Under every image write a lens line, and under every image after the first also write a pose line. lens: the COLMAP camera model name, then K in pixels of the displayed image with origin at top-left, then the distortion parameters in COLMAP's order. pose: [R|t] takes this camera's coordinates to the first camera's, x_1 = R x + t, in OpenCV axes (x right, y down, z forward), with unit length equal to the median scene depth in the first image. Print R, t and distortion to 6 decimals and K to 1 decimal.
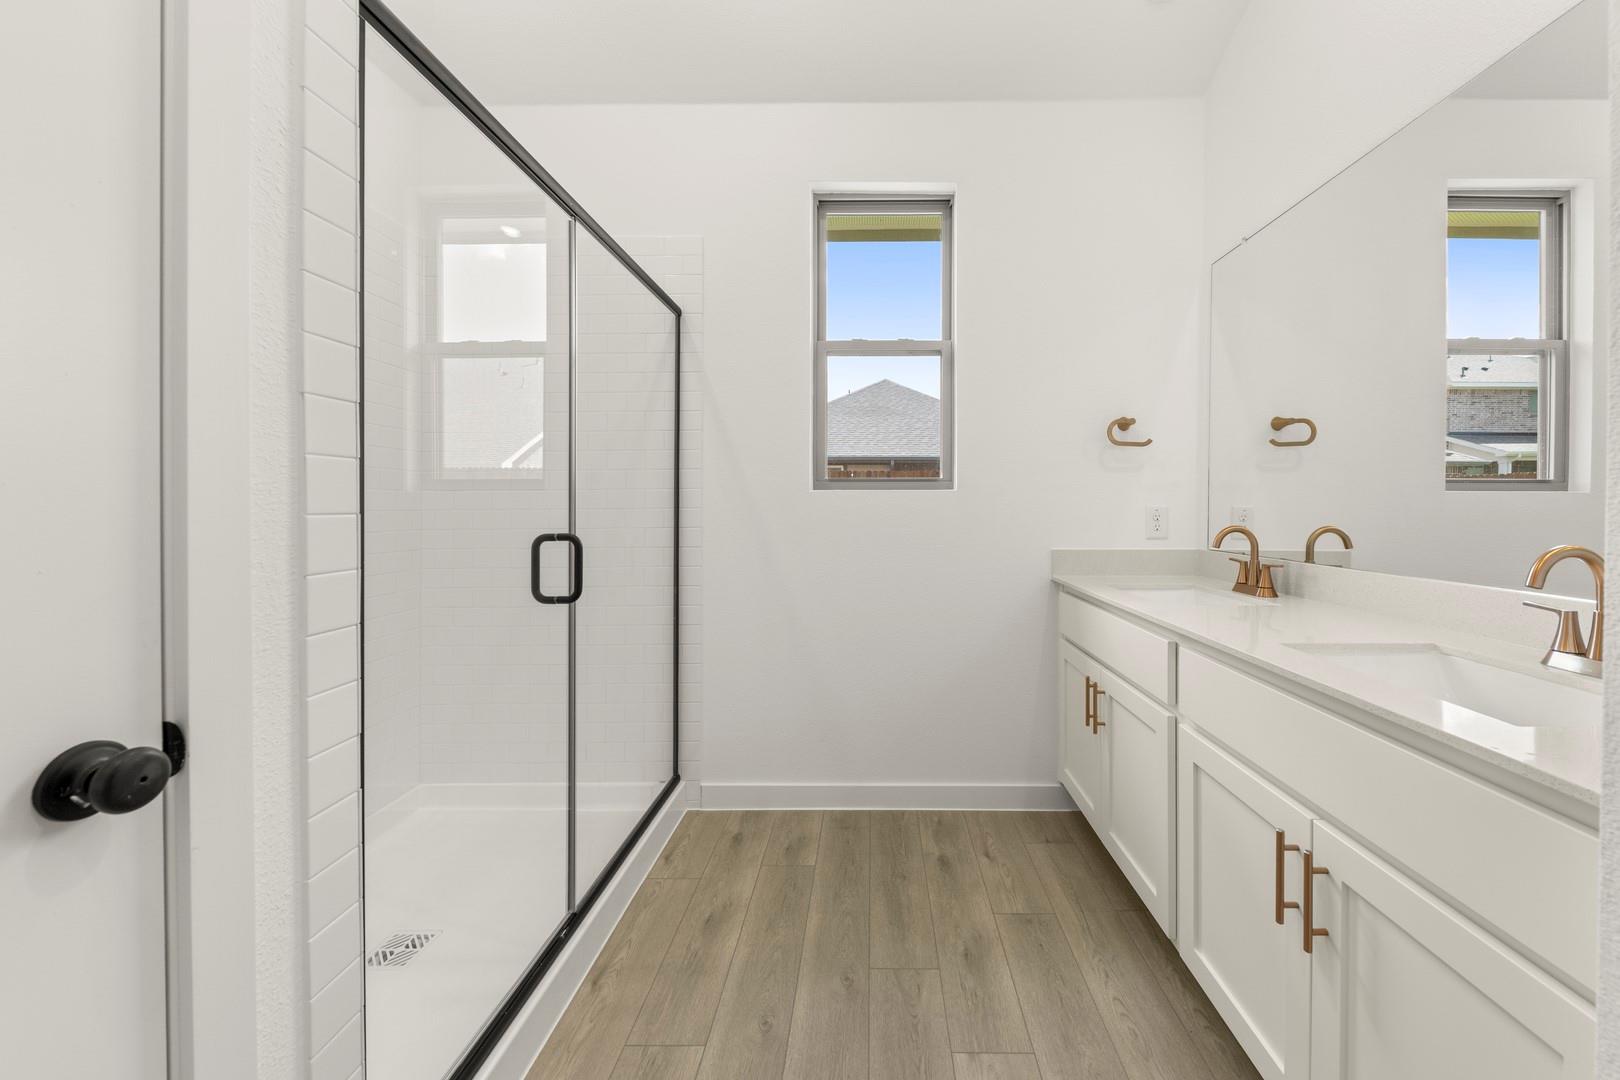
lens RADIAL K [[614.8, 0, 811.8], [0, 614.8, 503.1], [0, 0, 1]] dist [-0.010248, 0.000022]
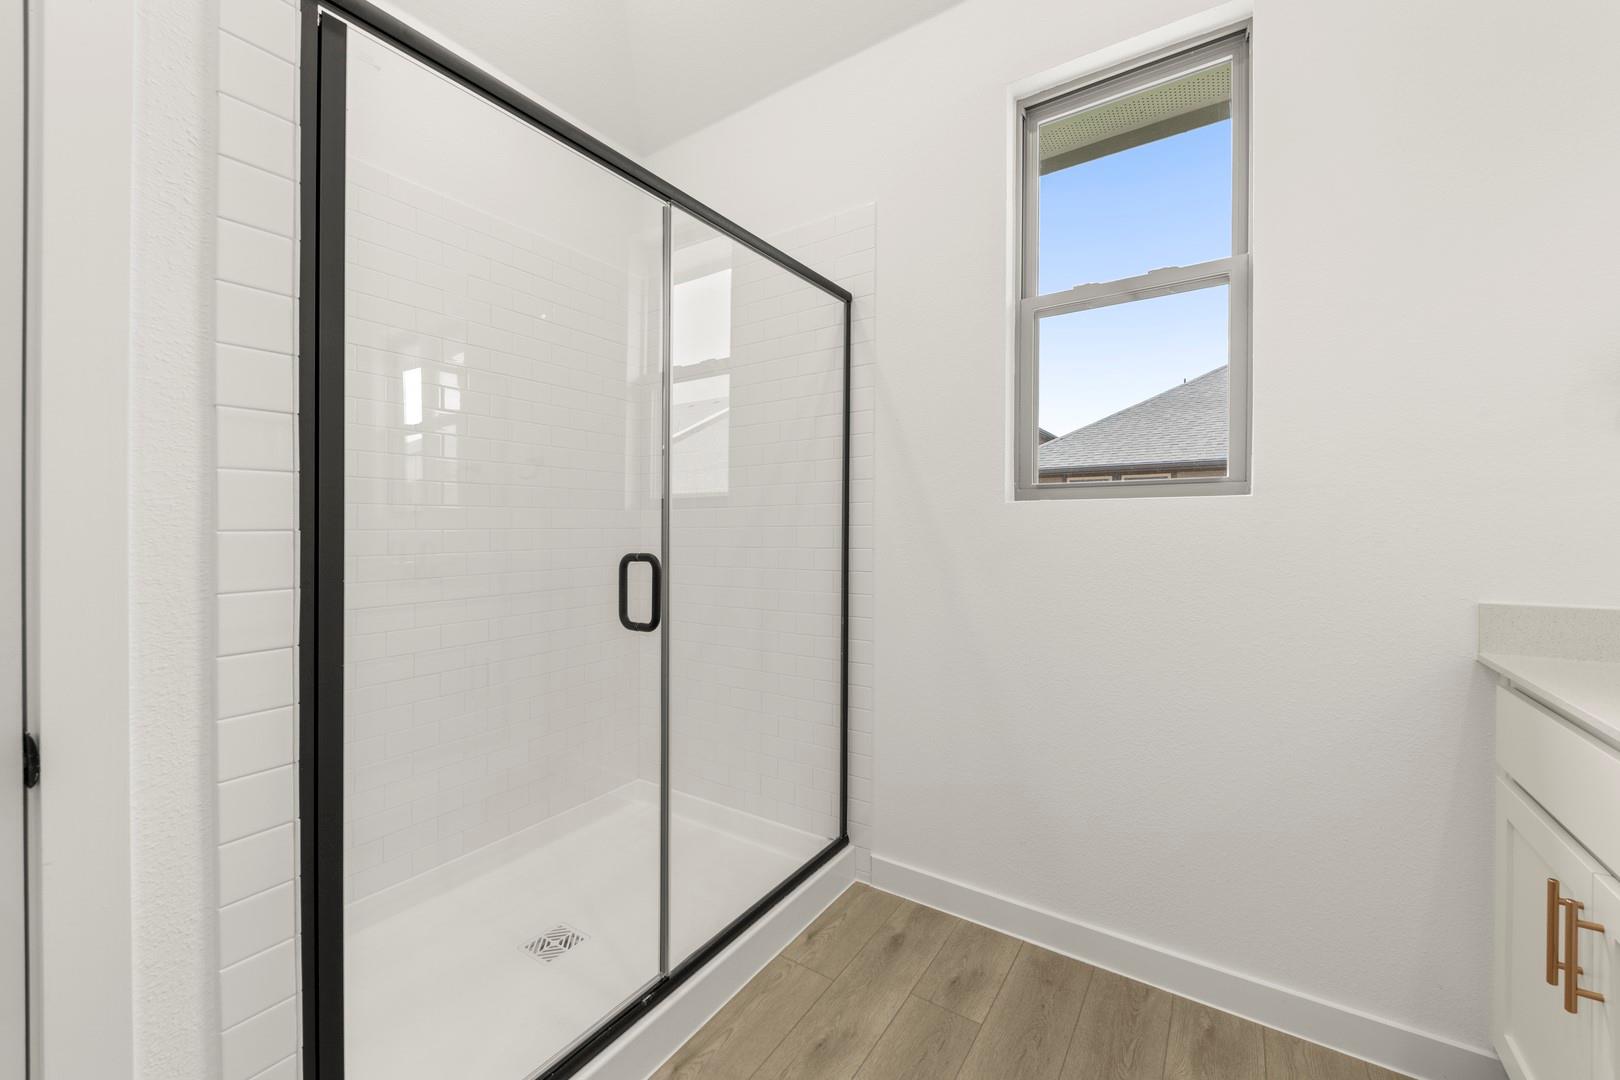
lens RADIAL K [[614.1, 0, 750.0], [0, 614.1, 524.1], [0, 0, 1]] dist [0.001586, -0.004658]
pose [[0.843275, -0.002678, -0.537476, 0.160091], [0.004787, 0.999985, 0.002530, 0.003907], [0.537462, -0.004706, 0.843275, 0.248642]]
